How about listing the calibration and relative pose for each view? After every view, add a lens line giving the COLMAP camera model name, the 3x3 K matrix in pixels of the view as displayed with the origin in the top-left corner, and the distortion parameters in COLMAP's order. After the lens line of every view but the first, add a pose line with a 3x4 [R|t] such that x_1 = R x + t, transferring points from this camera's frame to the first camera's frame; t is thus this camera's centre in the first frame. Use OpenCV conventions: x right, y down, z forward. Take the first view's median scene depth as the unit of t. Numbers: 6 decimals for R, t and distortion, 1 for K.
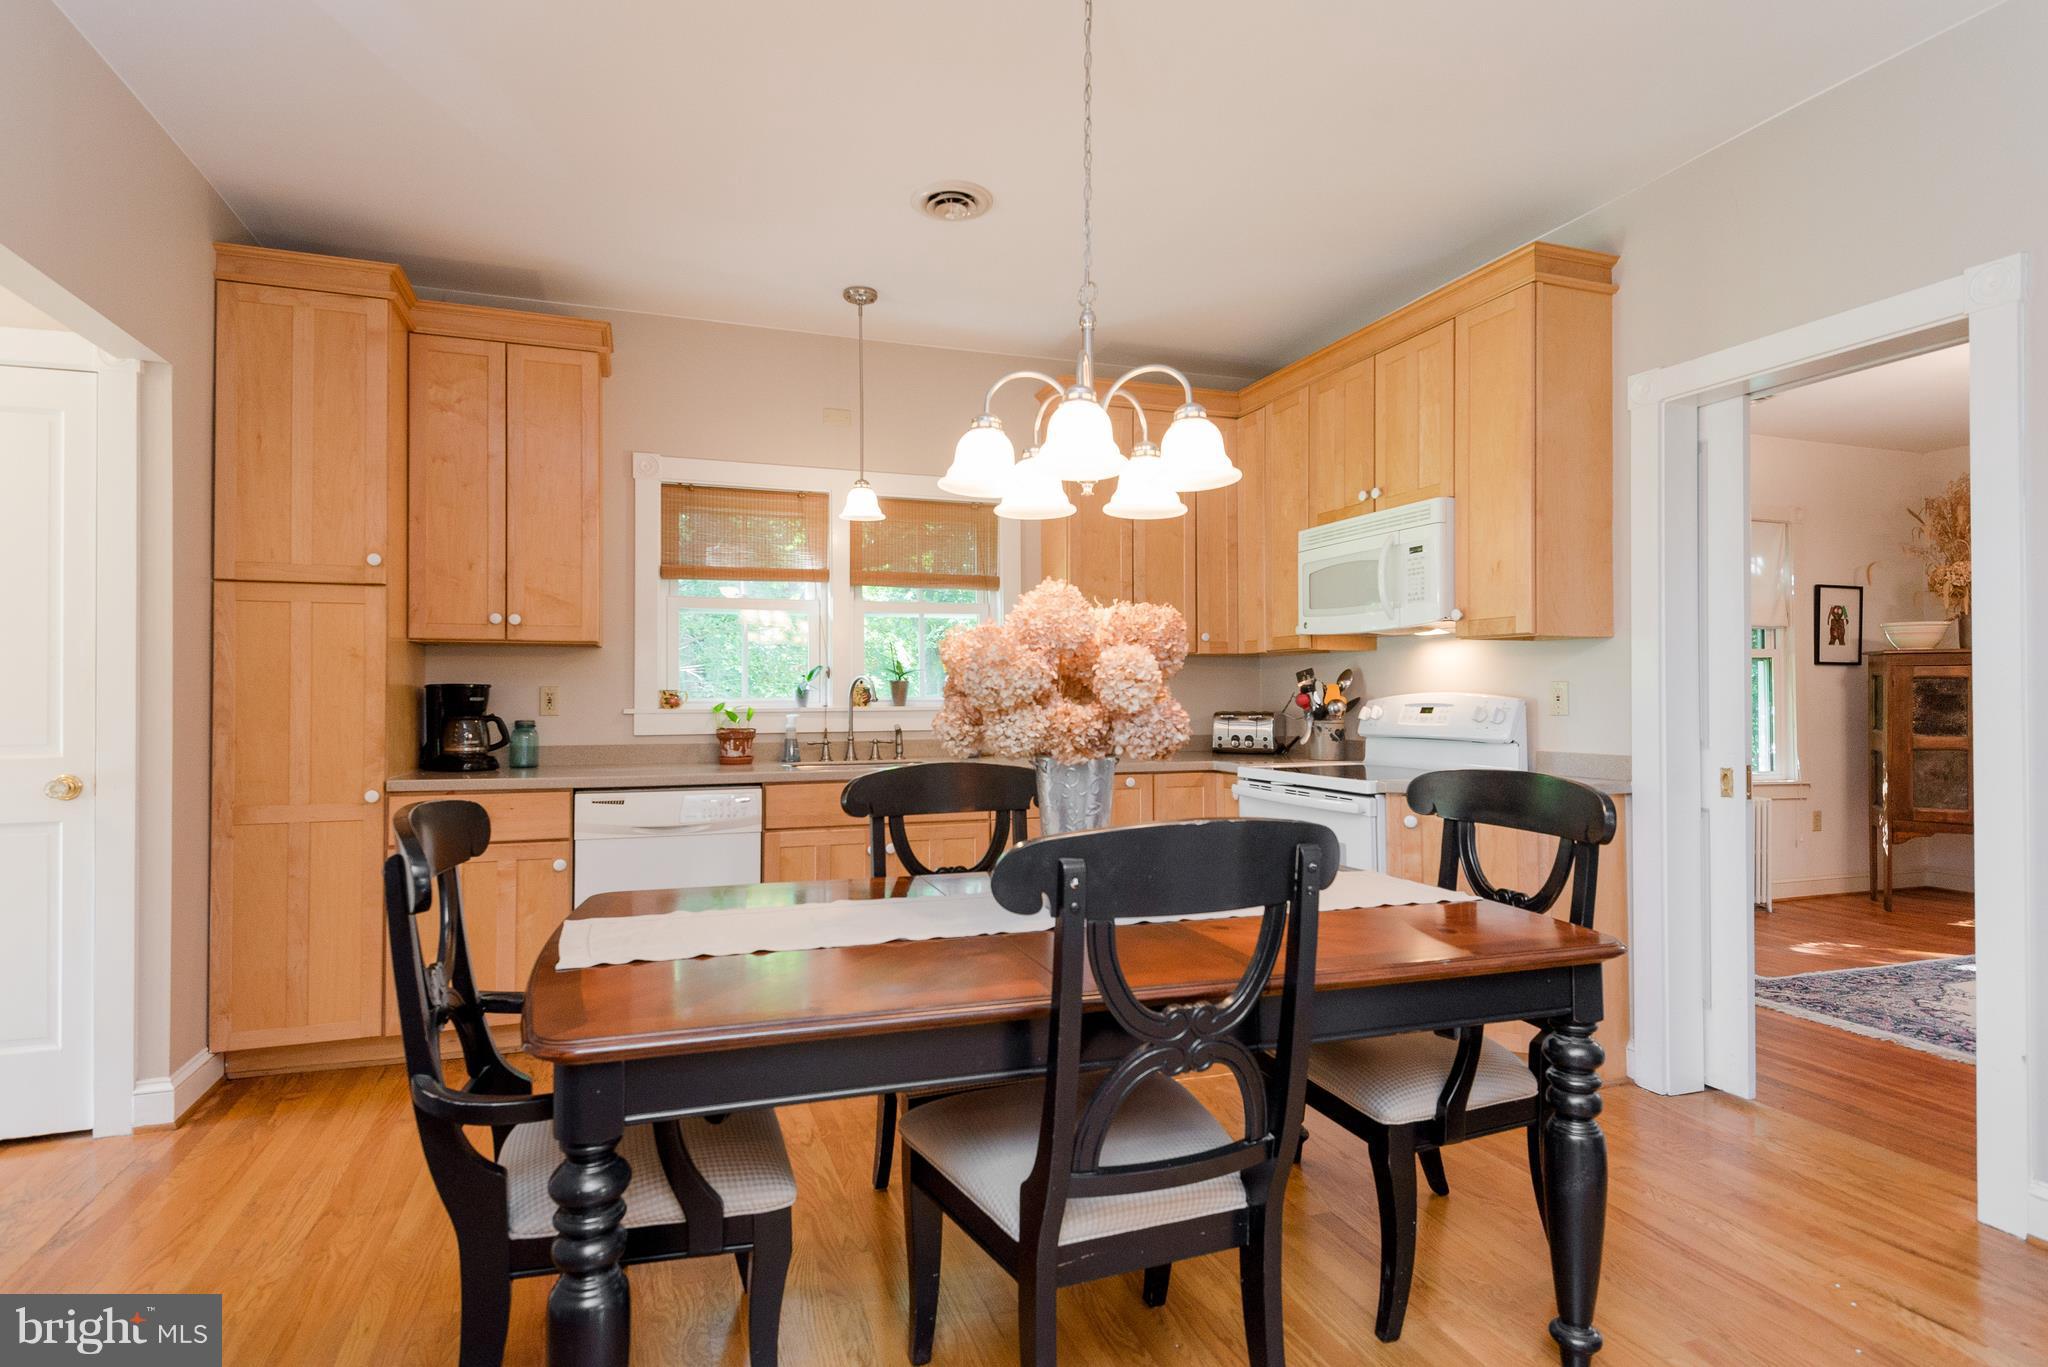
lens RADIAL K [[1057.5, 0, 1010.0], [0, 1057.5, 681.9], [0, 0, 1]] dist [0.023678, 0.000278]
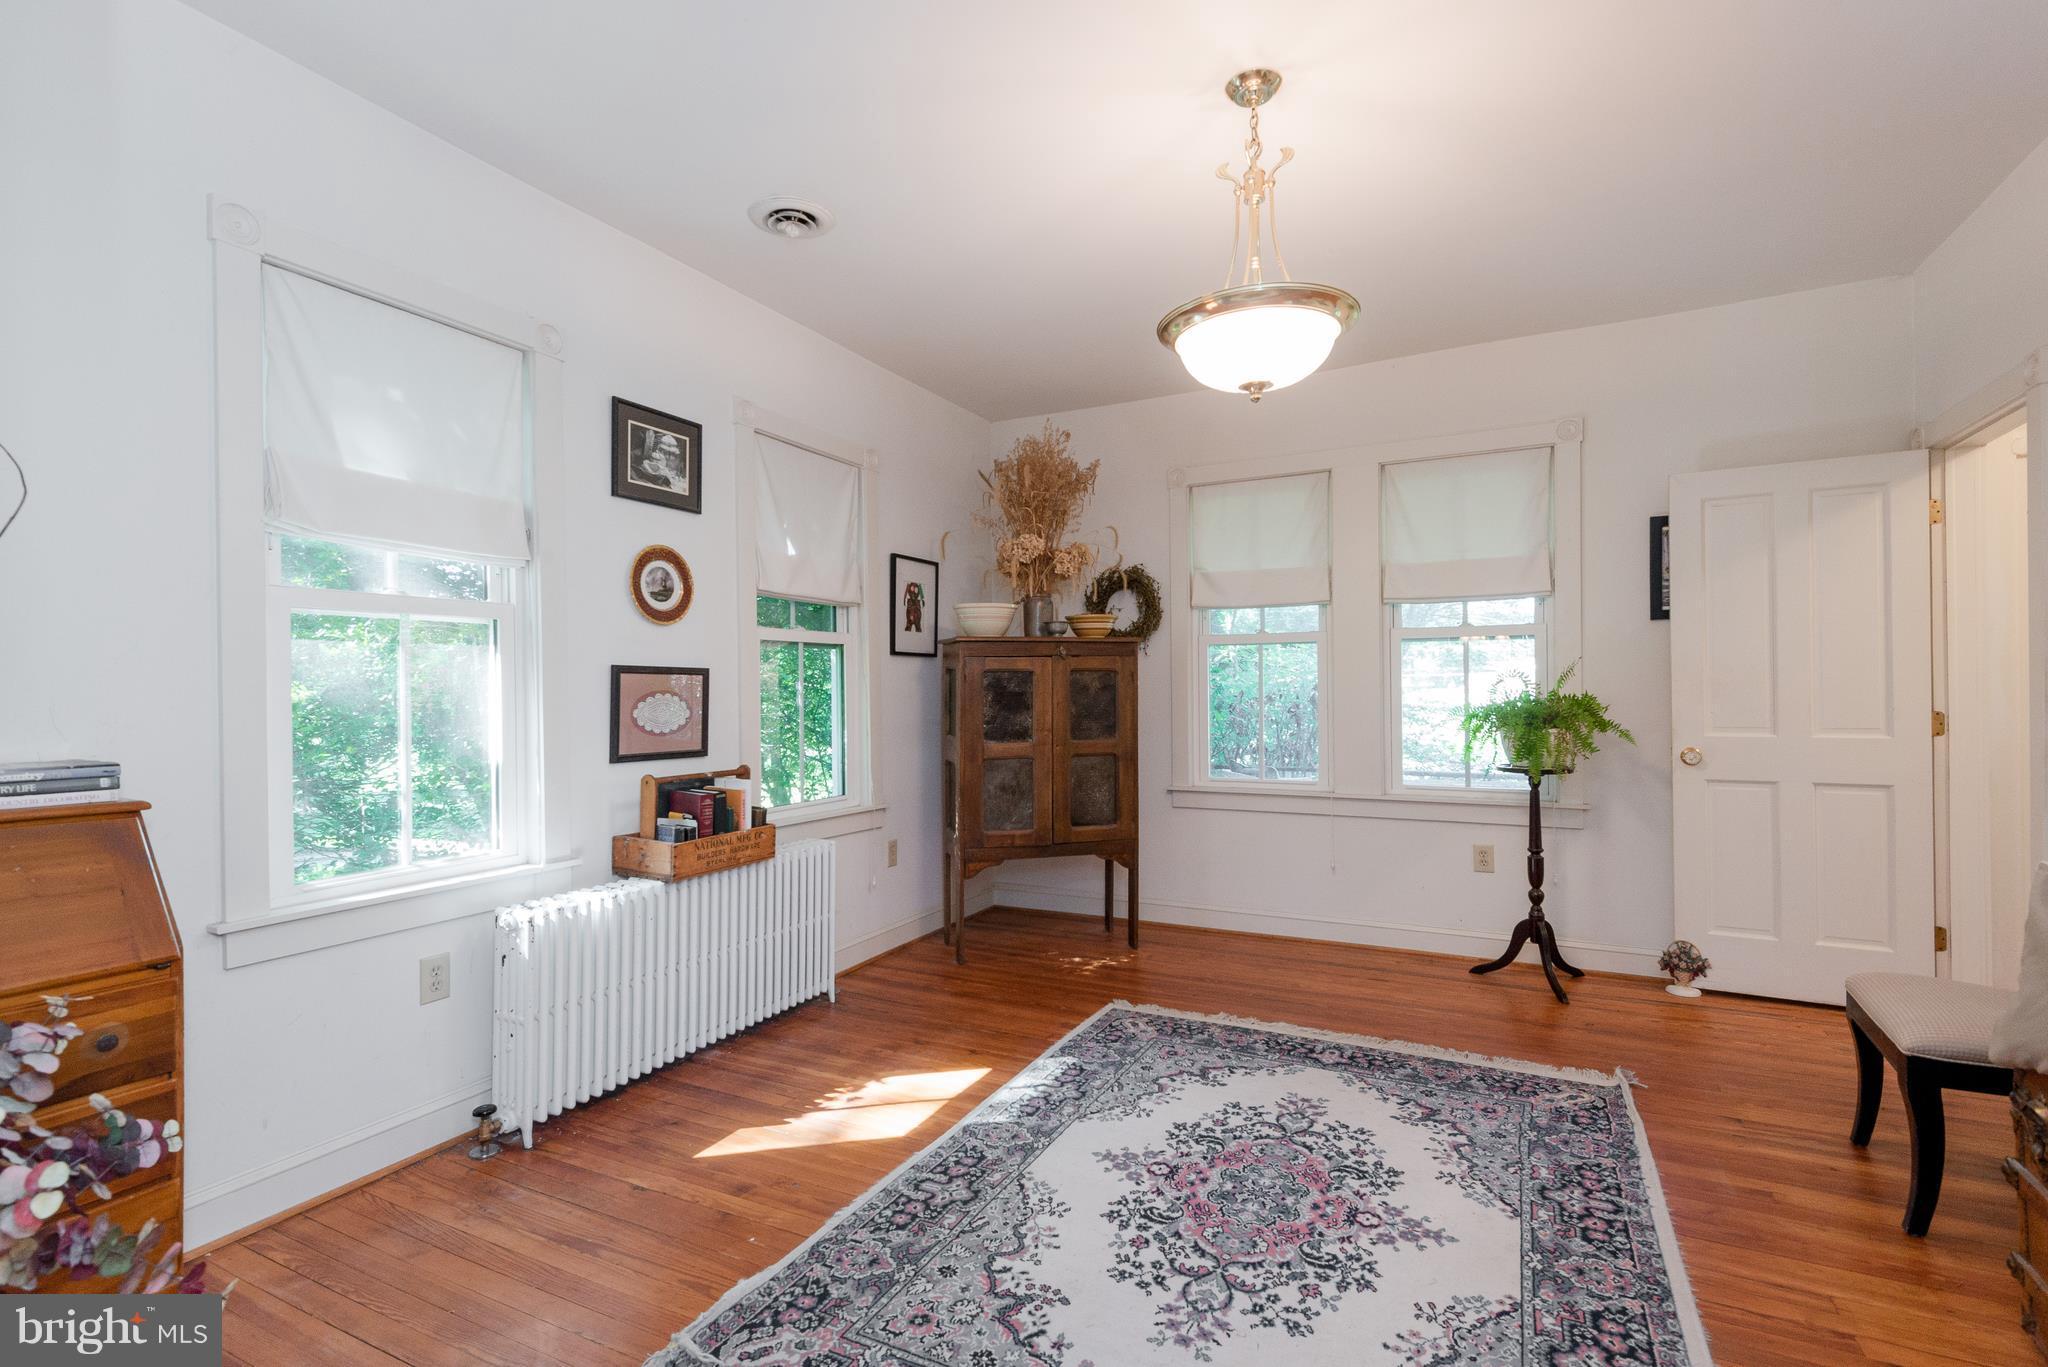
lens RADIAL K [[920.8, 0, 1059.6], [0, 920.8, 694.4], [0, 0, 1]] dist [0.040047, -0.016384]
pose [[0.703076, -0.006999, 0.711081, 0.359660], [-0.001120, 0.999939, 0.010950, 0.005374], [-0.711114, -0.008495, 0.703025, 0.439544]]
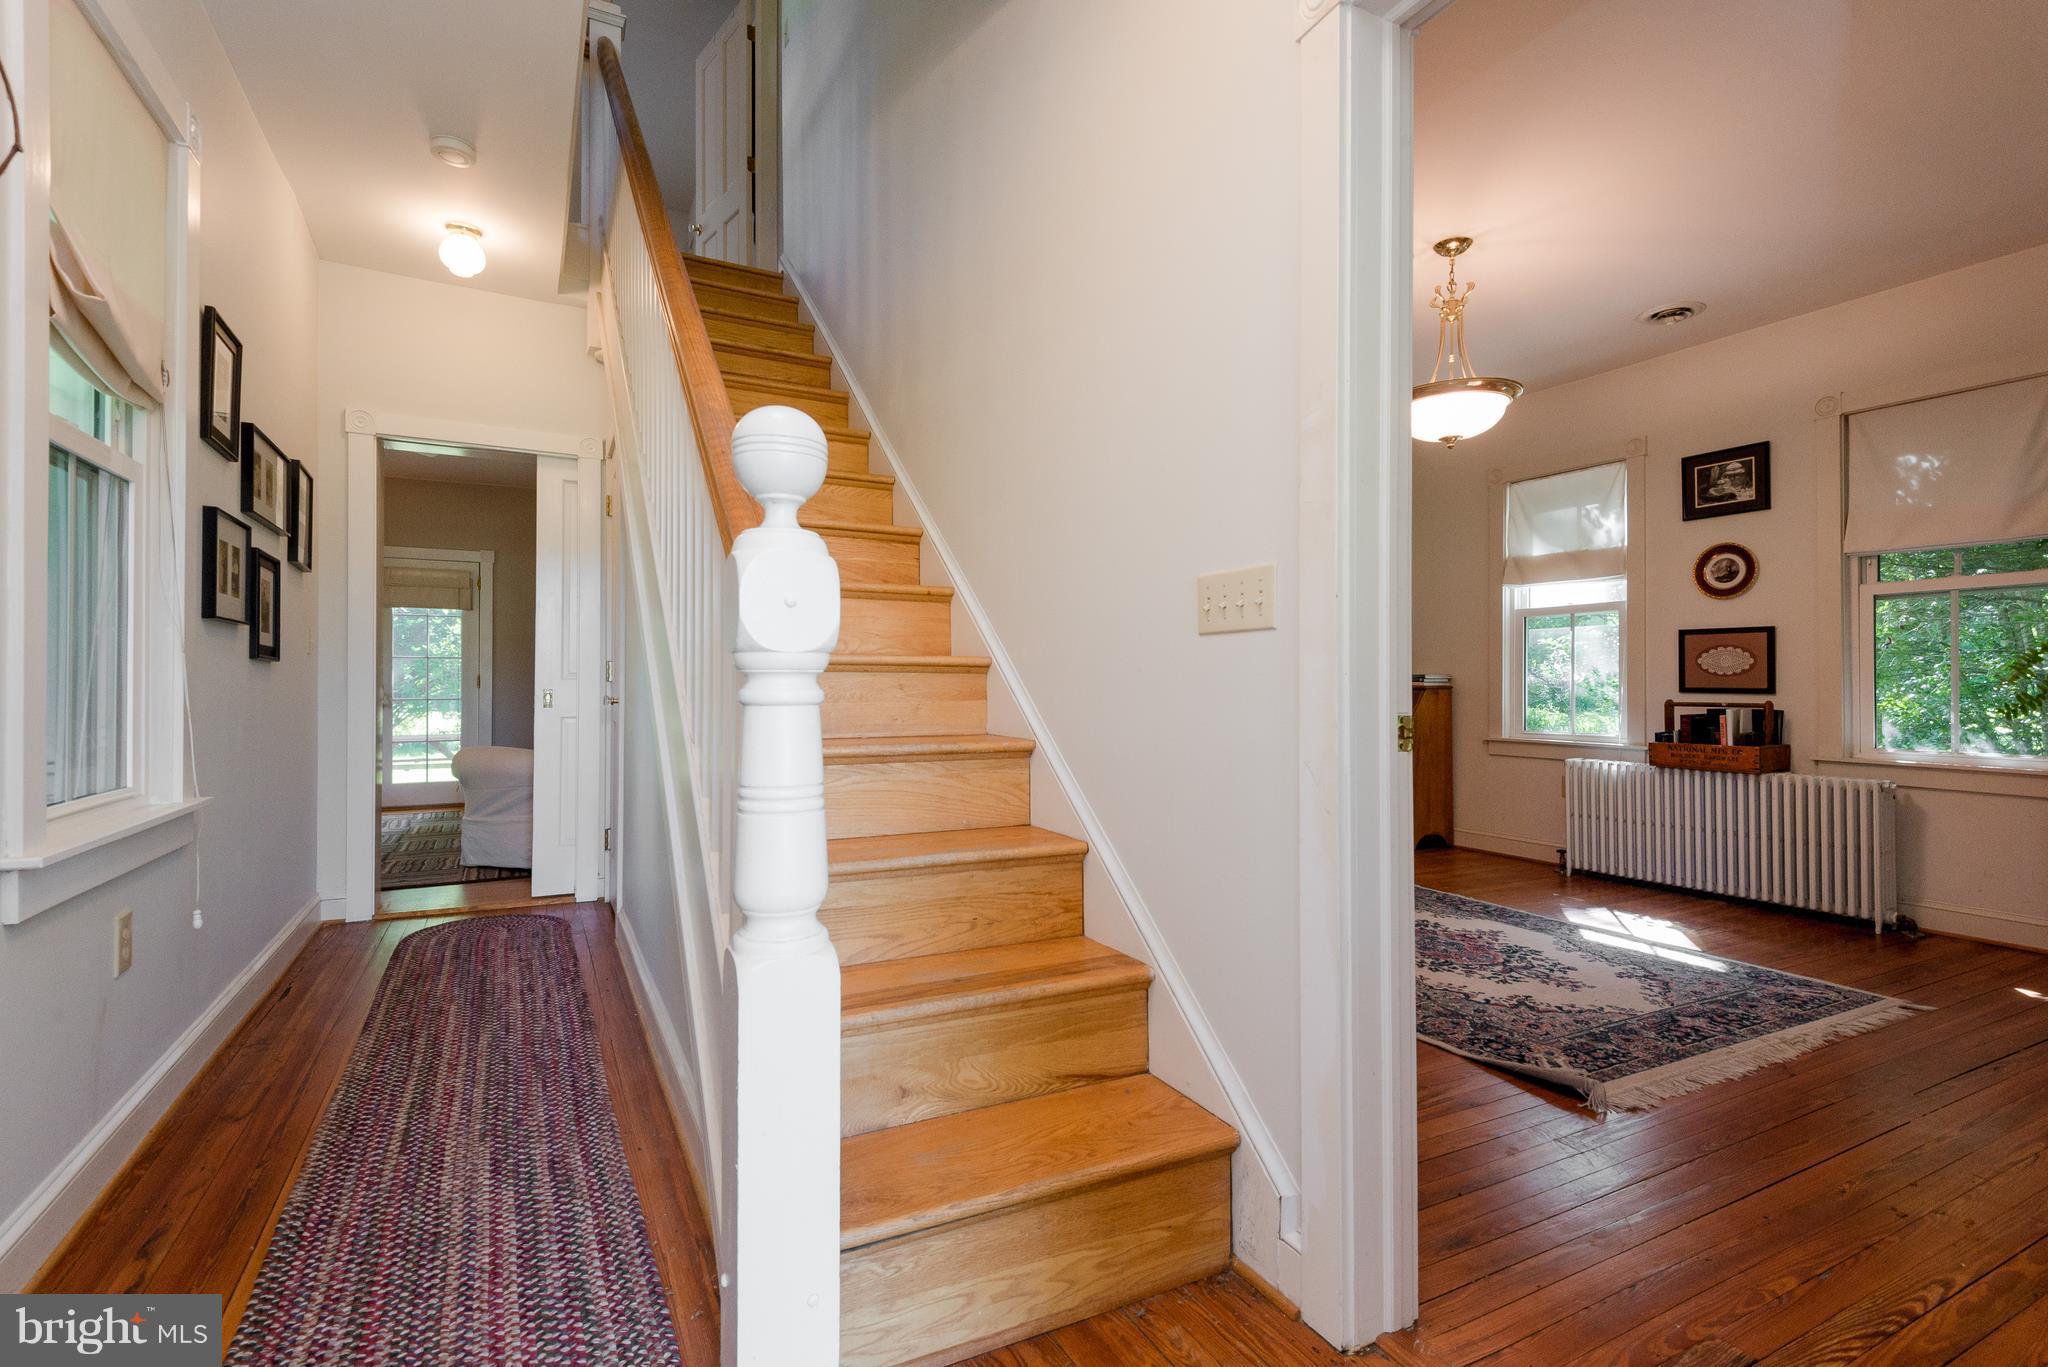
lens RADIAL K [[920.8, 0, 996.7], [0, 920.8, 683.4], [0, 0, 1]] dist [0.040047, -0.016384]
pose [[0.148151, 0.000079, -0.988965, 1.188308], [0.004056, 0.999992, 0.000688, 0.035834], [0.988956, -0.004113, 0.148149, 0.283965]]
